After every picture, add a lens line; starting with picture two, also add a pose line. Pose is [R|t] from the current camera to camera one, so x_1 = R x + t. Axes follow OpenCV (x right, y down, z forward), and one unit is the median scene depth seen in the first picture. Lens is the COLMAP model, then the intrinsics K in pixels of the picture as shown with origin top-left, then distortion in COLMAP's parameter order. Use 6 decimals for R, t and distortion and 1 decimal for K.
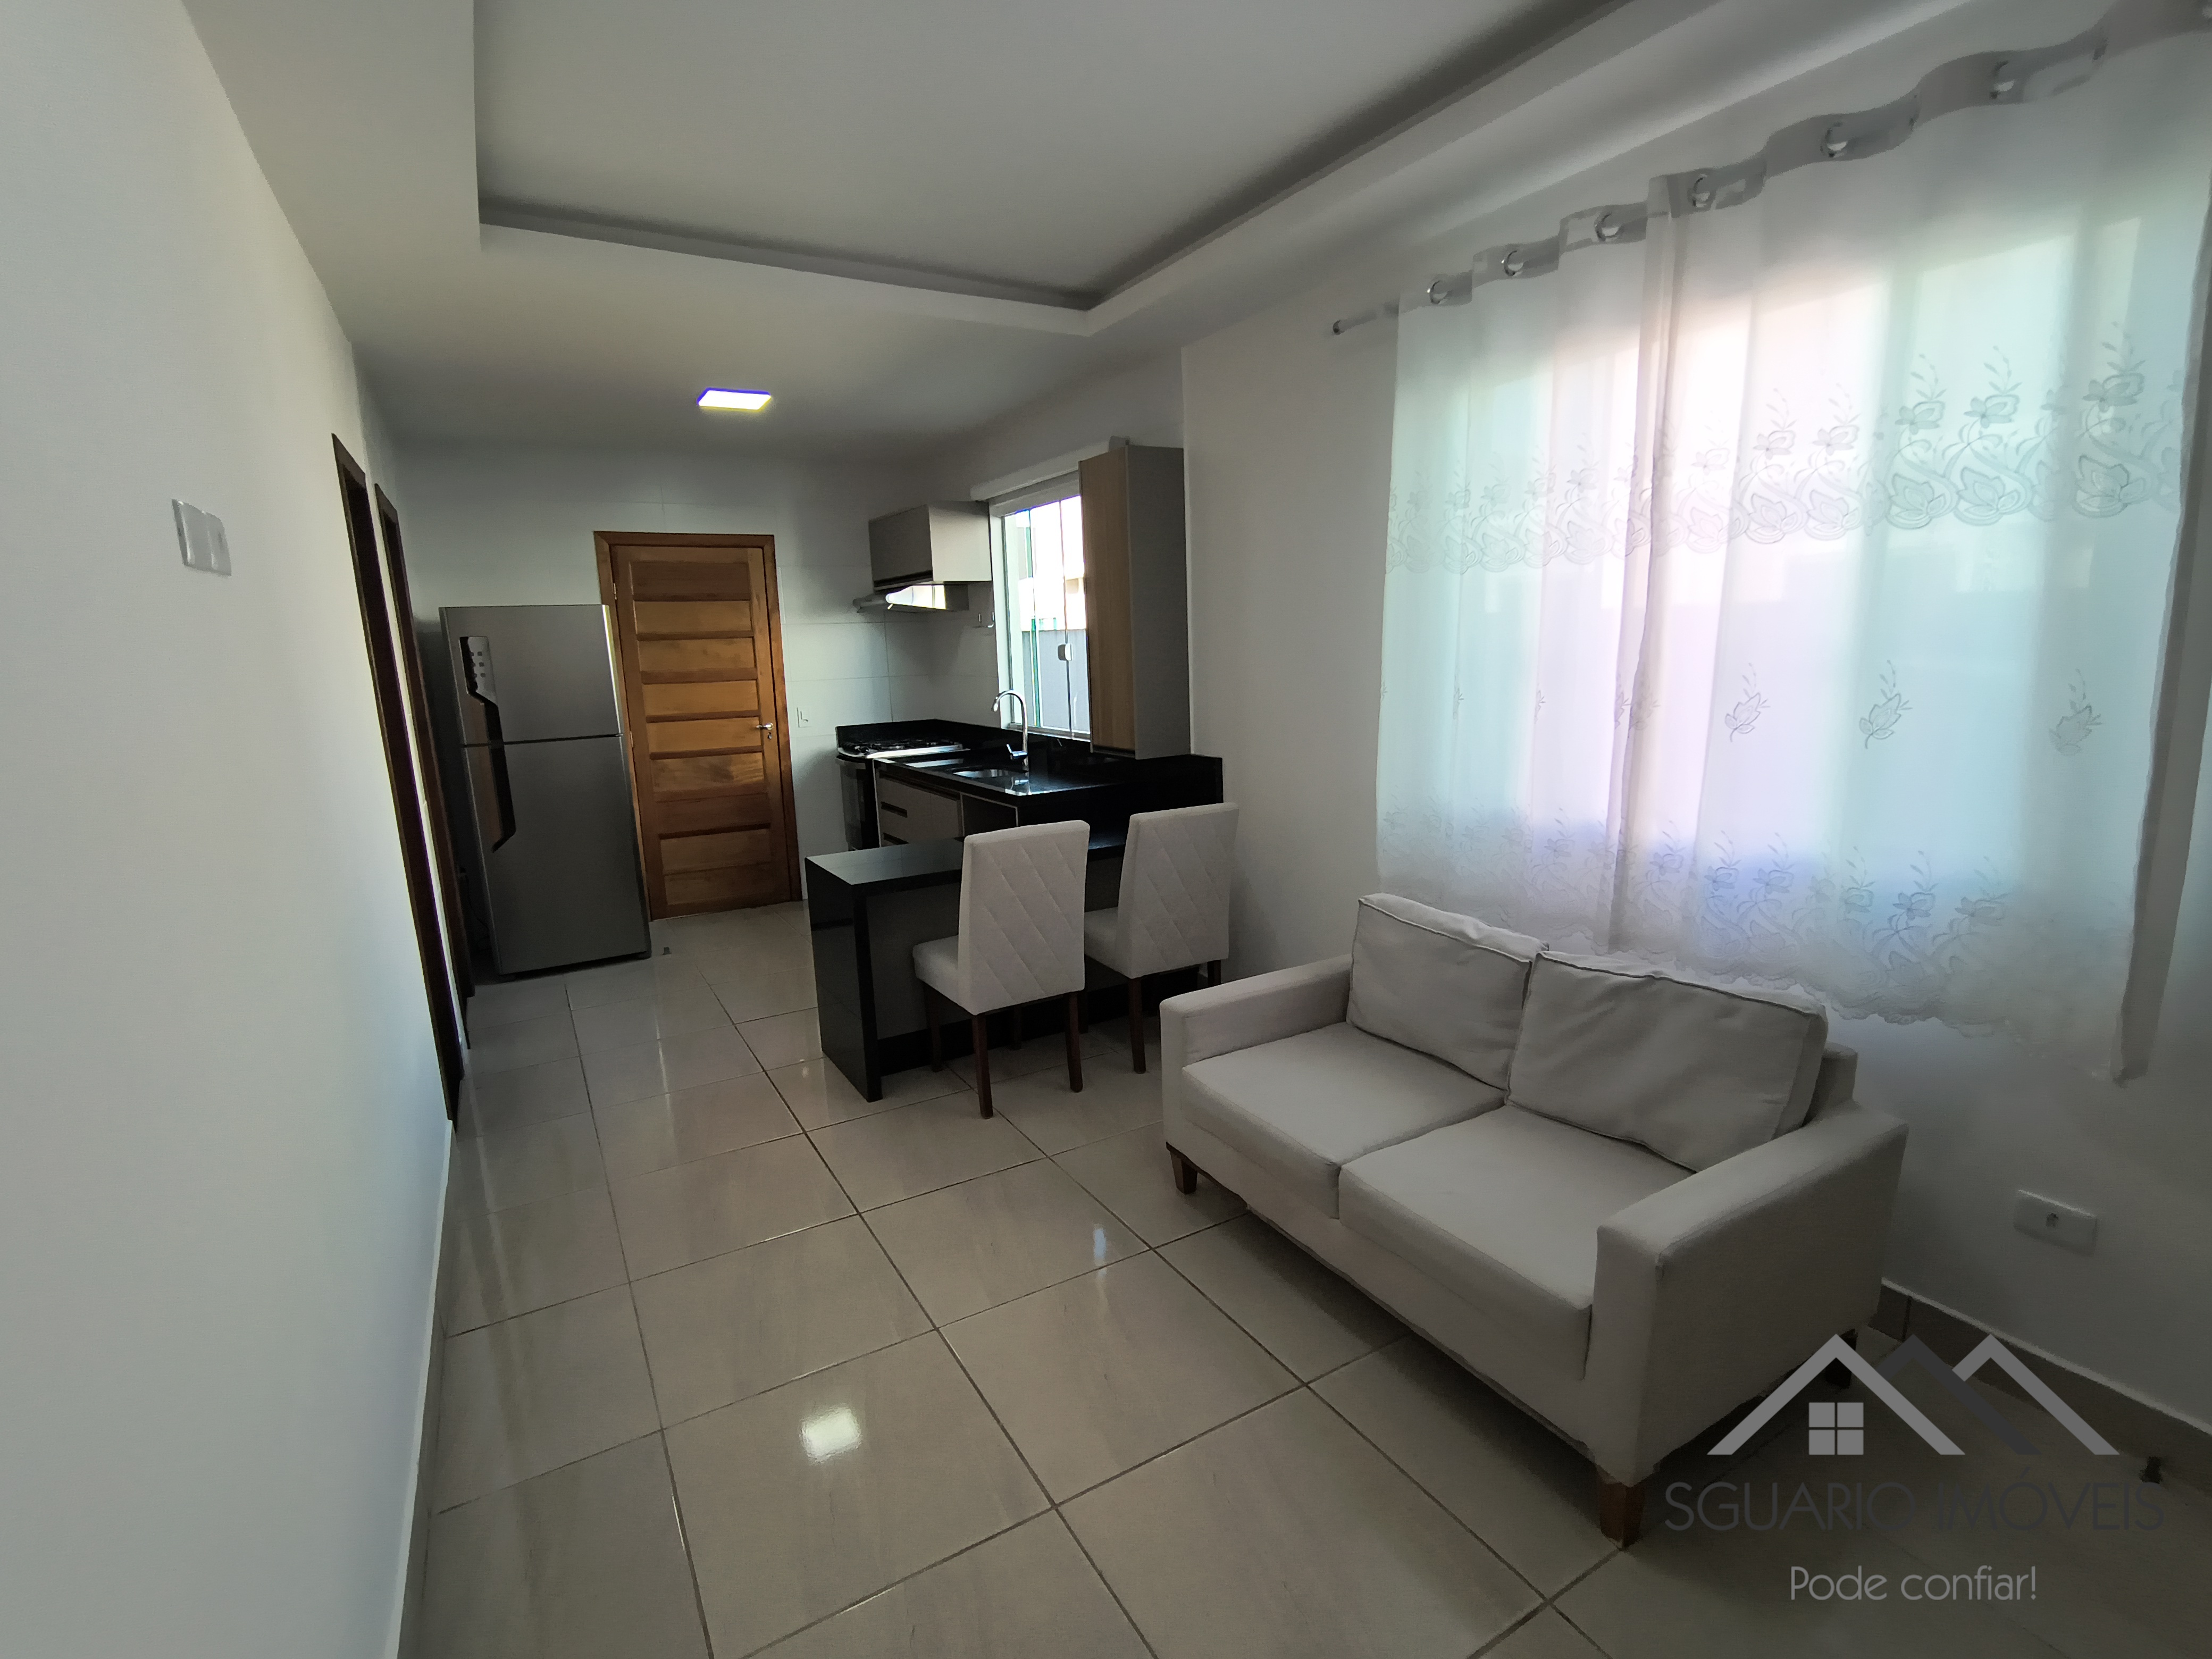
lens RADIAL K [[1030.6, 0, 1103.7], [0, 1030.6, 837.7], [0, 0, 1]] dist [-0.007572, 0.001666]
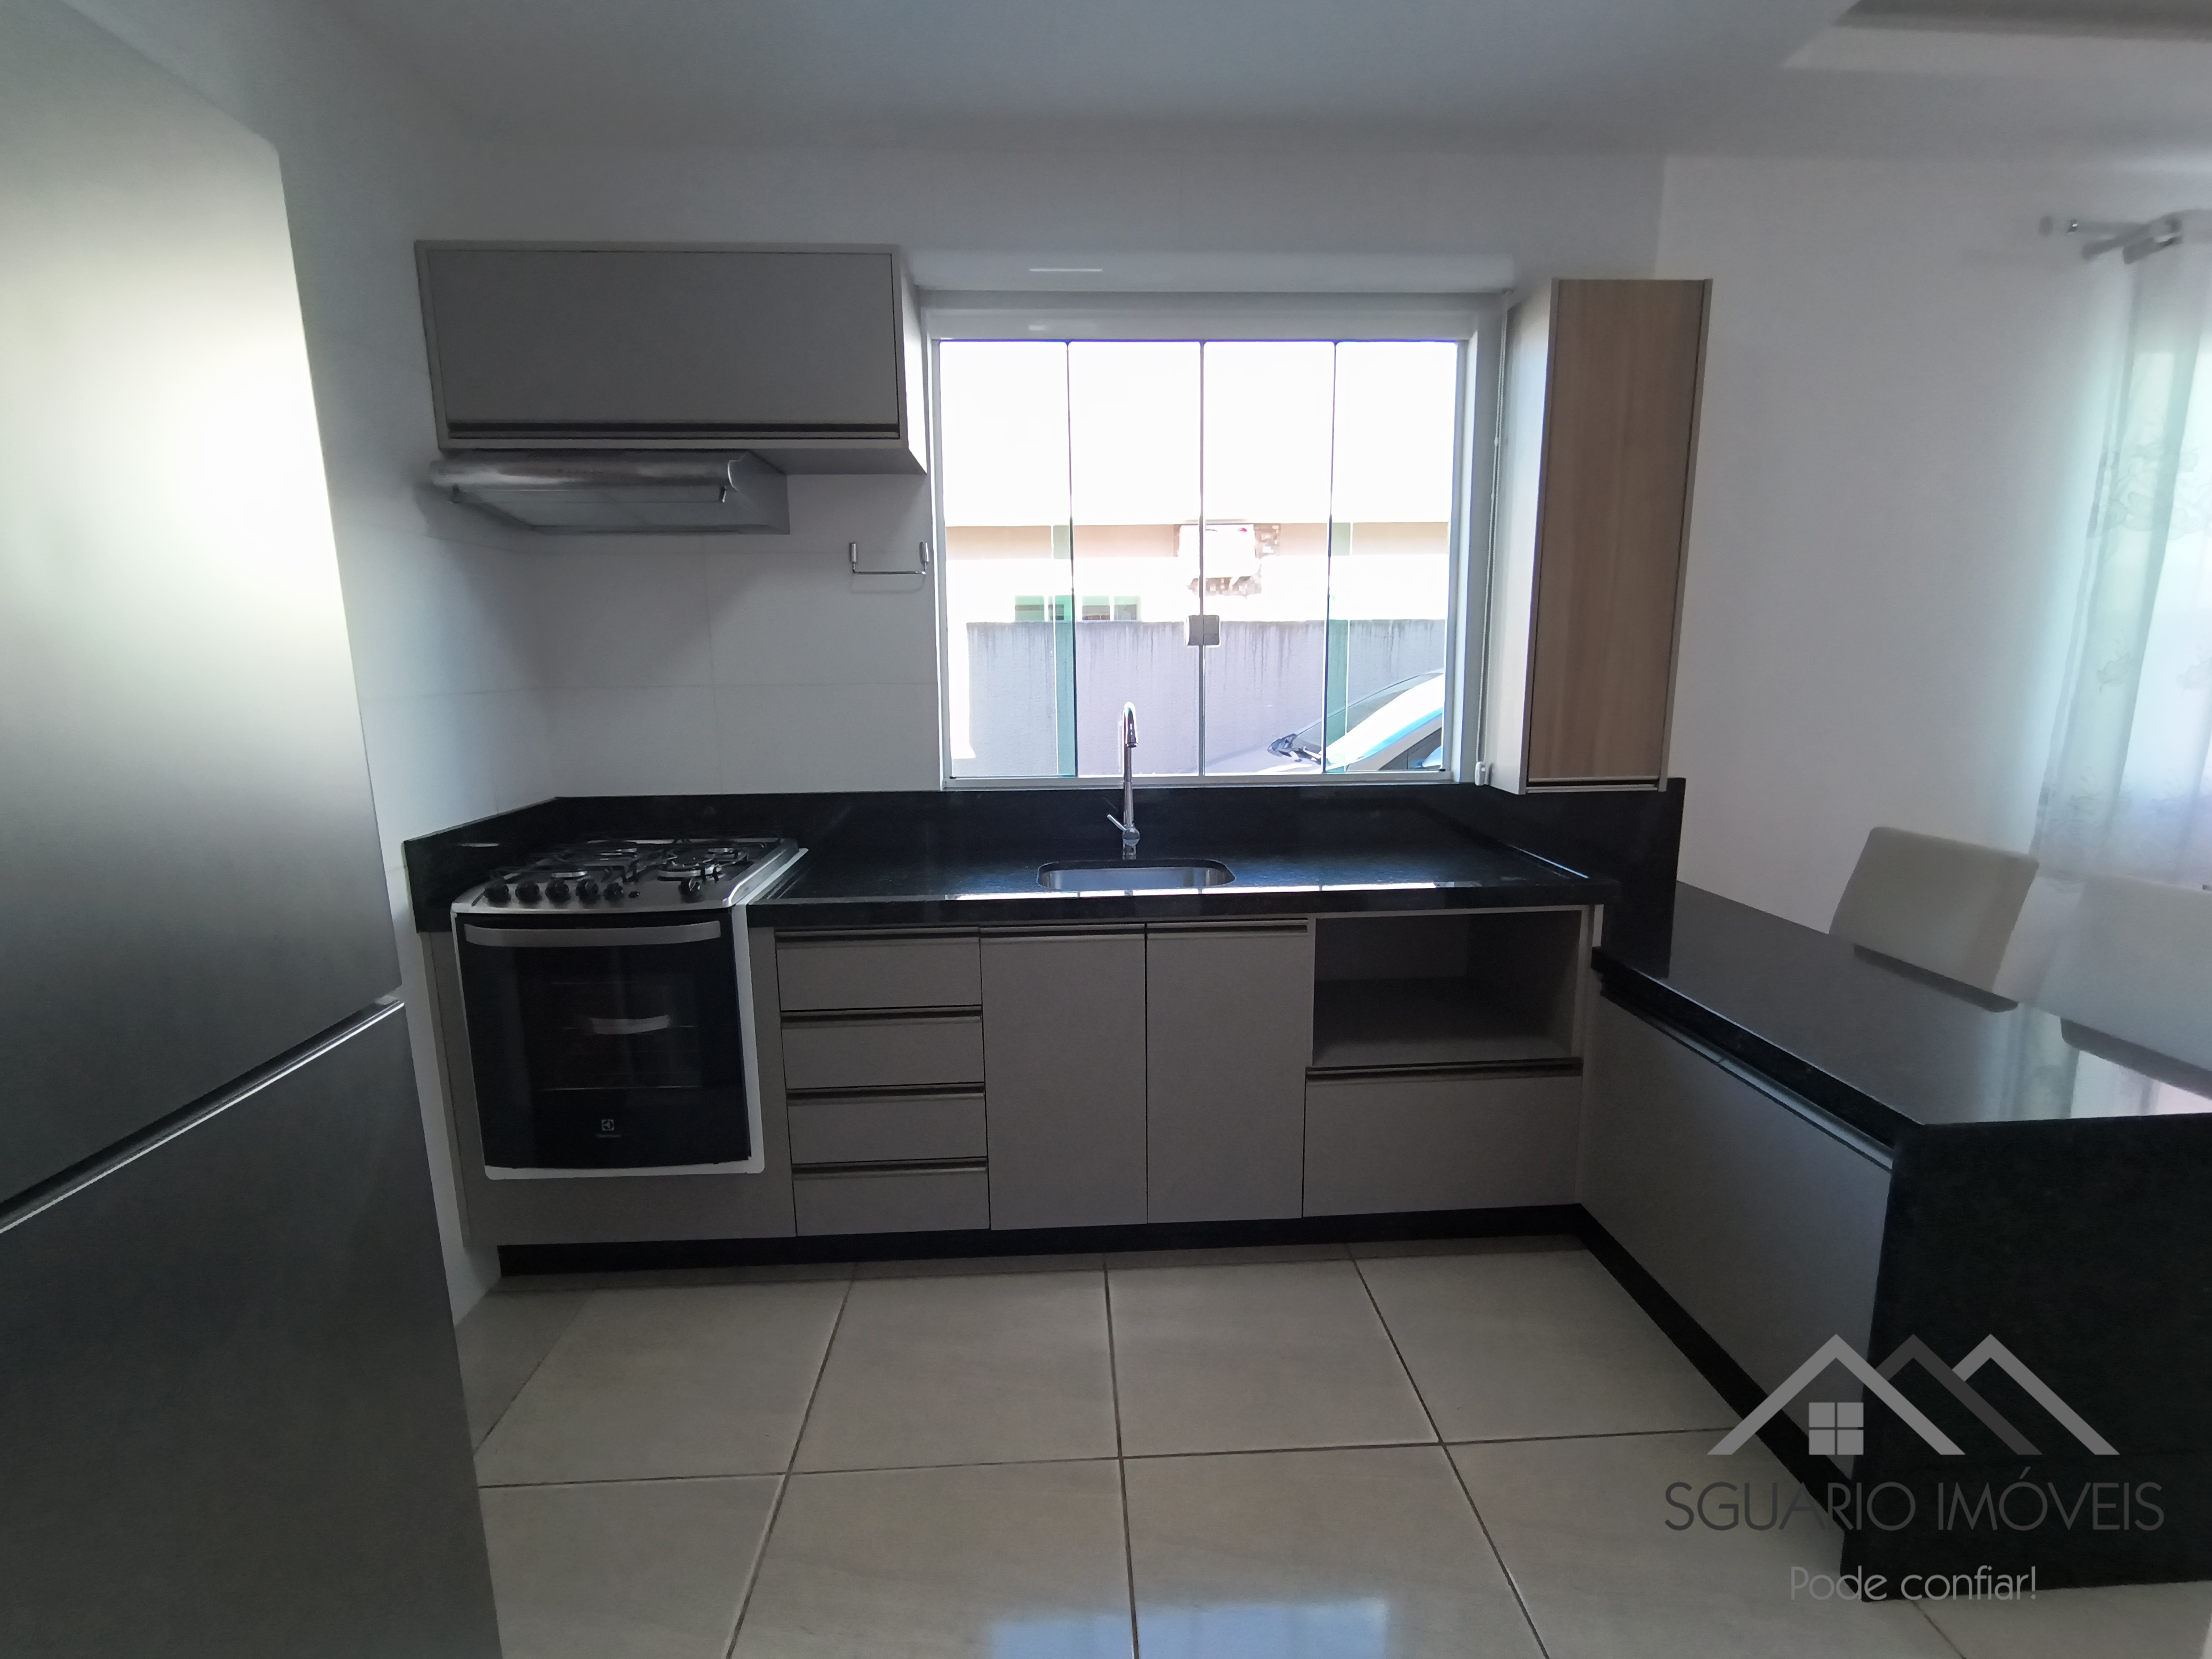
lens RADIAL K [[1030.6, 0, 1103.8], [0, 1030.6, 832.6], [0, 0, 1]] dist [-0.007572, 0.001666]
pose [[0.462638, -0.139281, 0.875538, -0.650616], [0.172696, 0.982822, 0.065095, -0.139315], [-0.869564, 0.121087, 0.478744, 0.953564]]
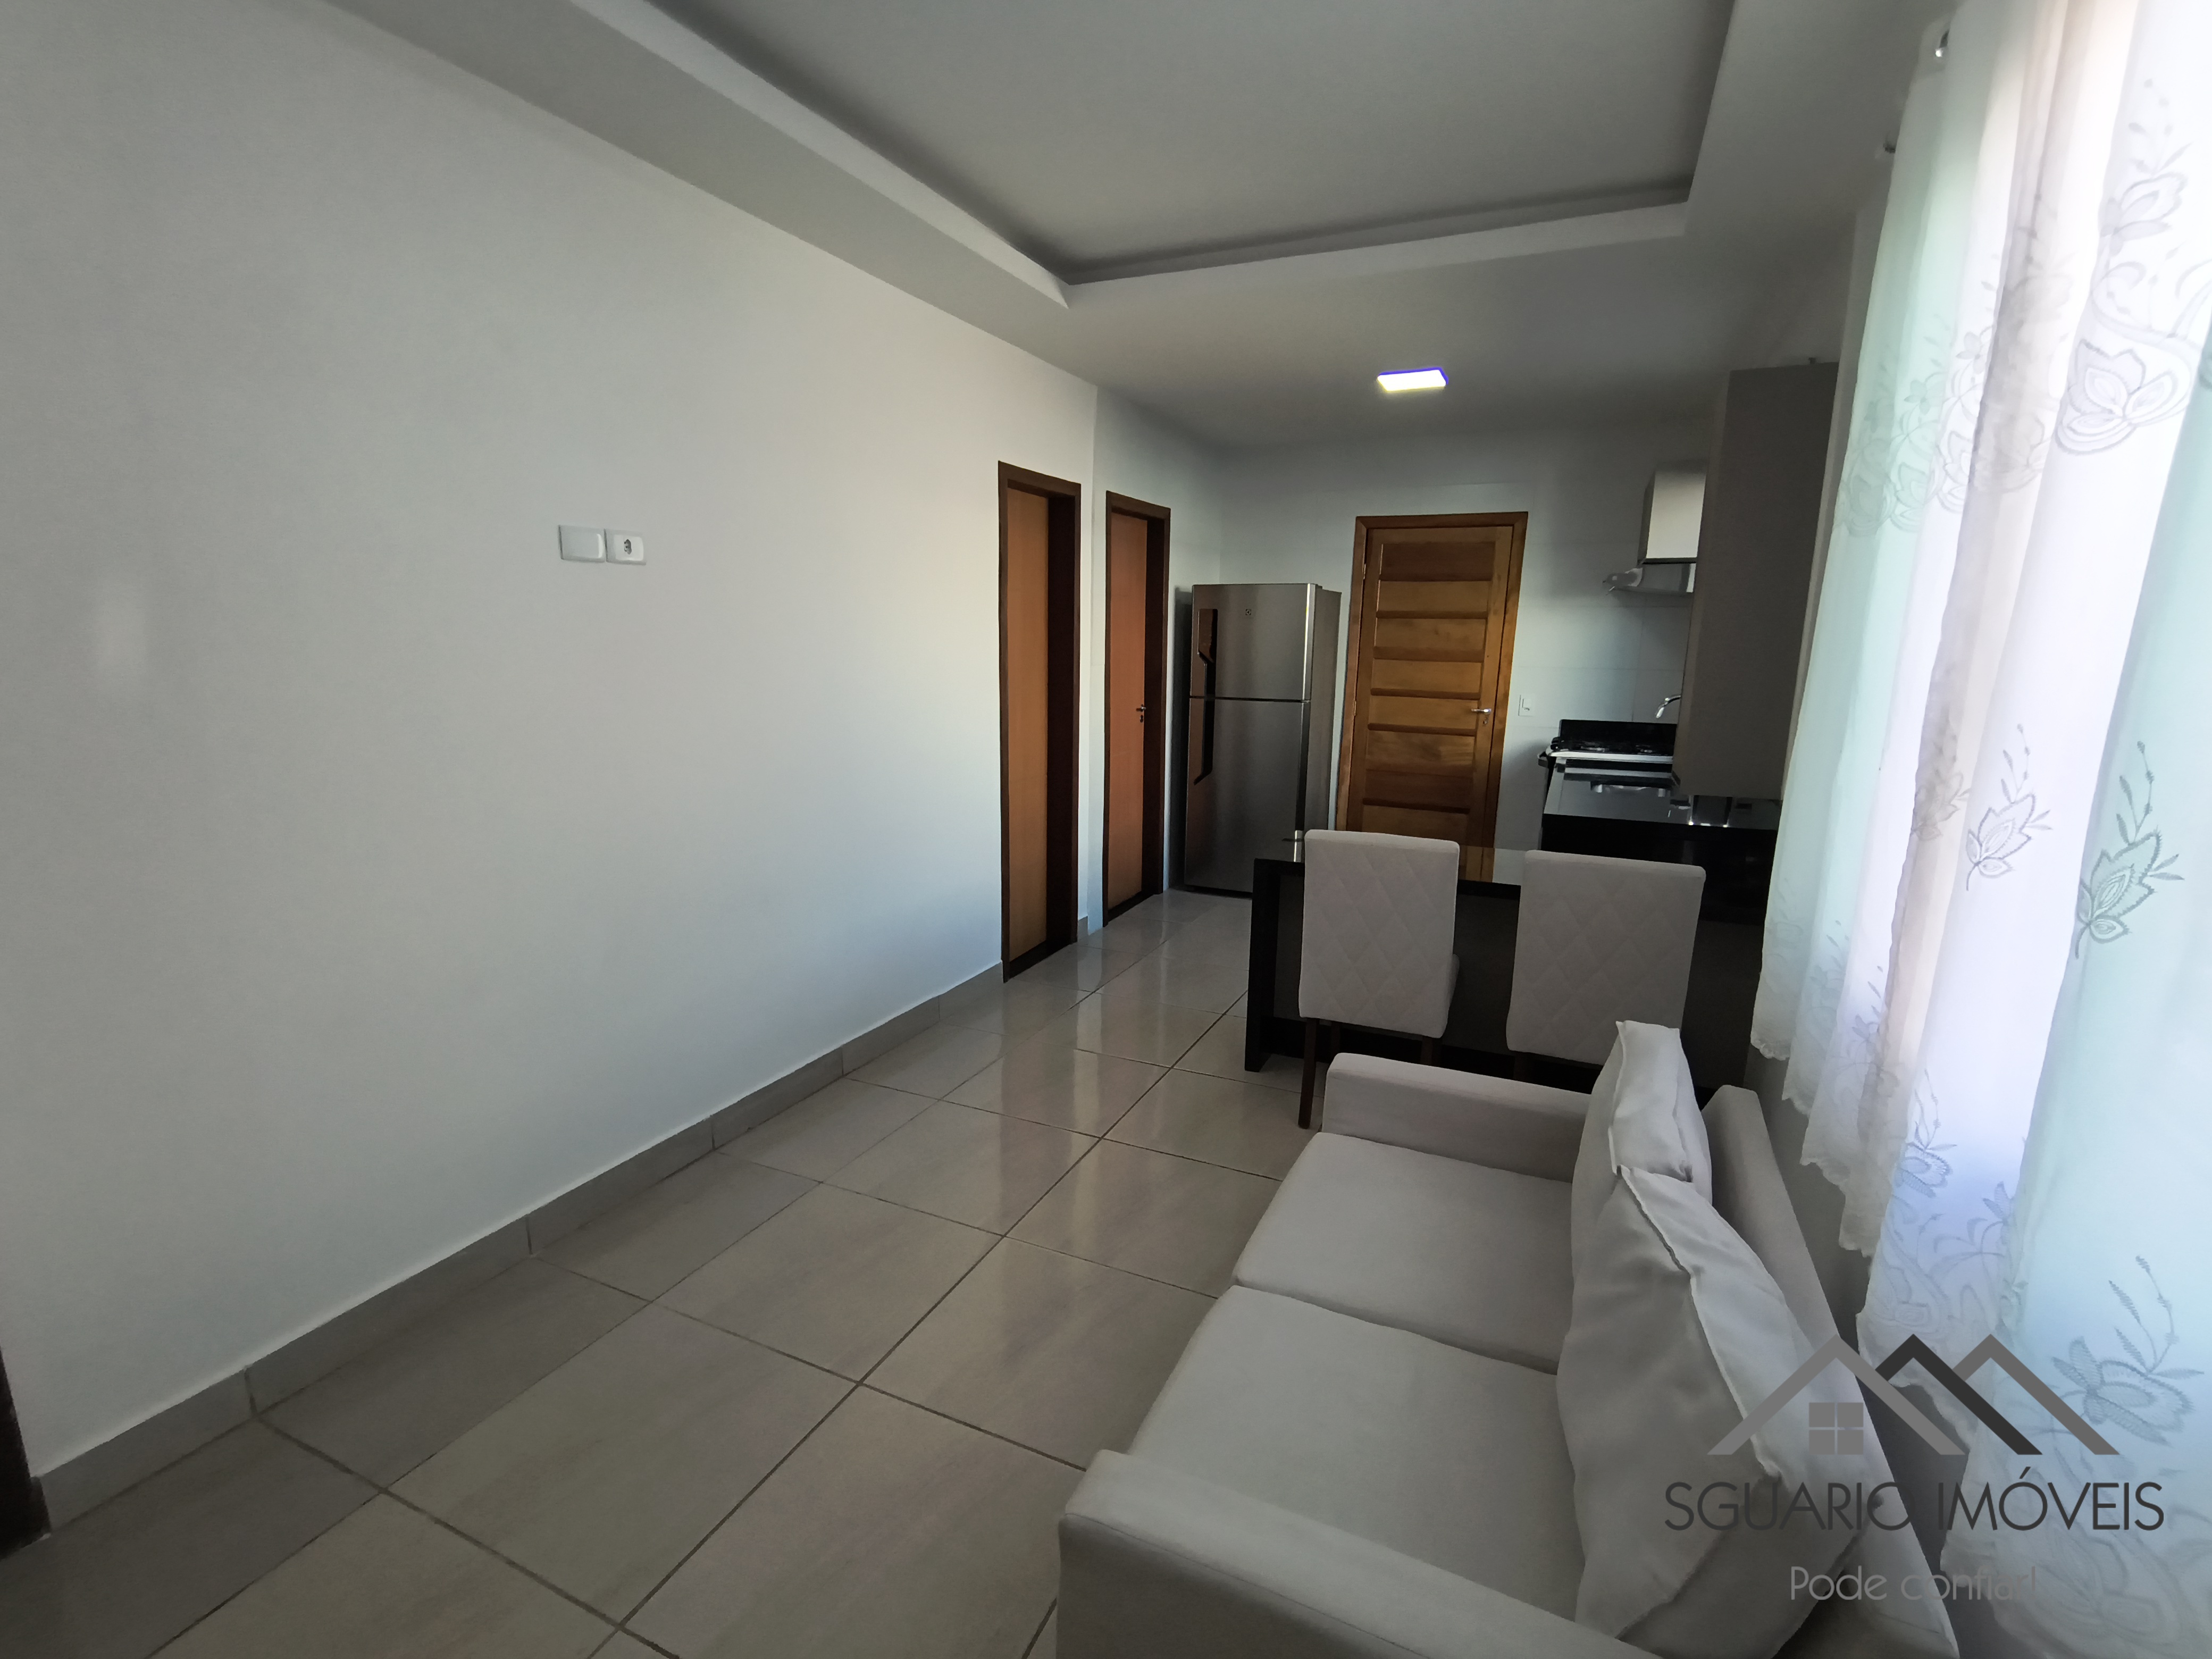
lens RADIAL K [[1030.6, 0, 1103.7], [0, 1030.6, 834.7], [0, 0, 1]] dist [-0.007572, 0.001666]
pose [[0.573094, 0.199511, -0.794833, 0.382168], [-0.187229, 0.976135, 0.110024, -0.048786], [0.797815, 0.085762, 0.596771, 0.208953]]
